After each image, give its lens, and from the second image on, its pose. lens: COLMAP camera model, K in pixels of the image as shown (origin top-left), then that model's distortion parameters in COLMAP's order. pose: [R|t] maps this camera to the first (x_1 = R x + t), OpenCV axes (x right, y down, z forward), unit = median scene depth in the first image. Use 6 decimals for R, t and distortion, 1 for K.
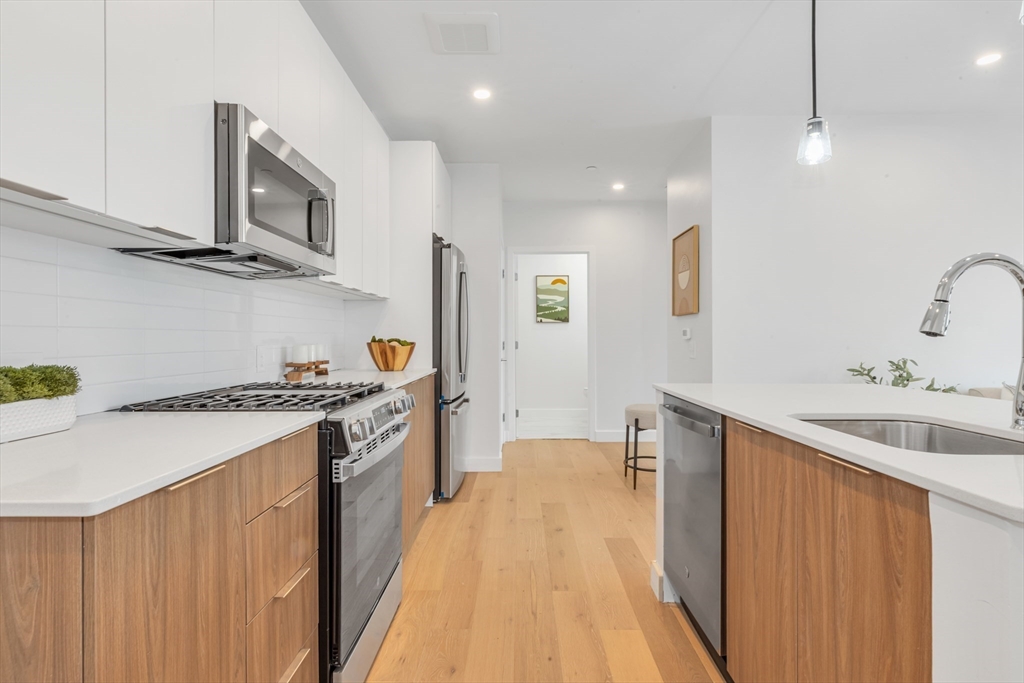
lens RADIAL K [[419.6, 0, 510.8], [0, 419.6, 337.9], [0, 0, 1]] dist [0.000505, -0.000238]
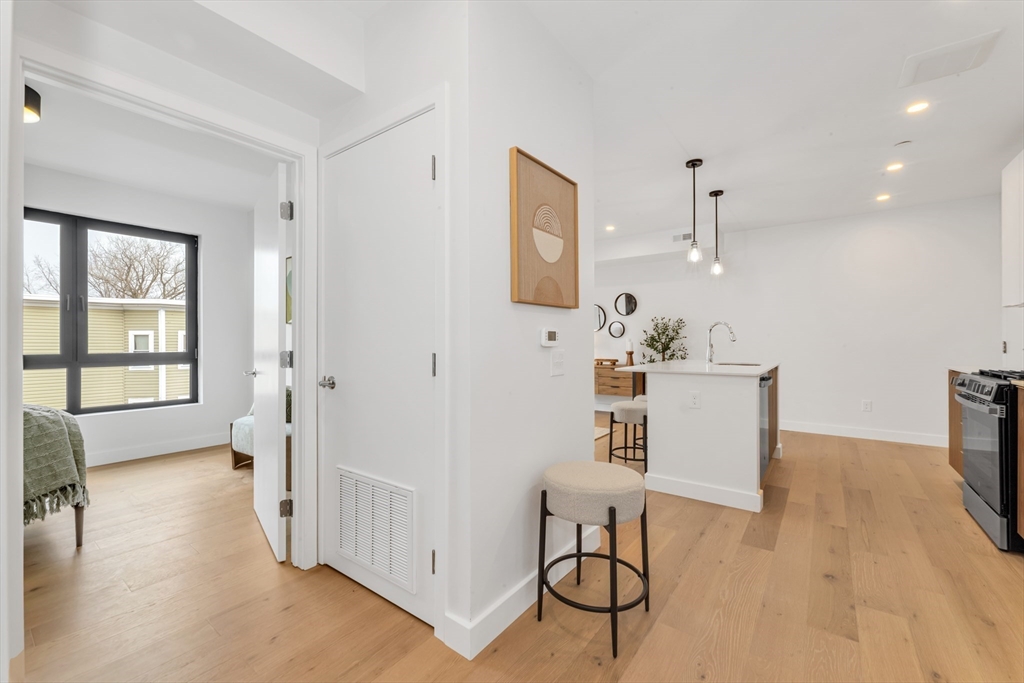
lens RADIAL K [[419.6, 0, 513.8], [0, 419.6, 339.6], [0, 0, 1]] dist [0.000505, -0.000238]
pose [[-0.819364, -0.002208, 0.573270, 0.157866], [0.000946, 0.999986, 0.005204, -0.014189], [-0.573273, 0.004806, -0.819350, 2.107551]]
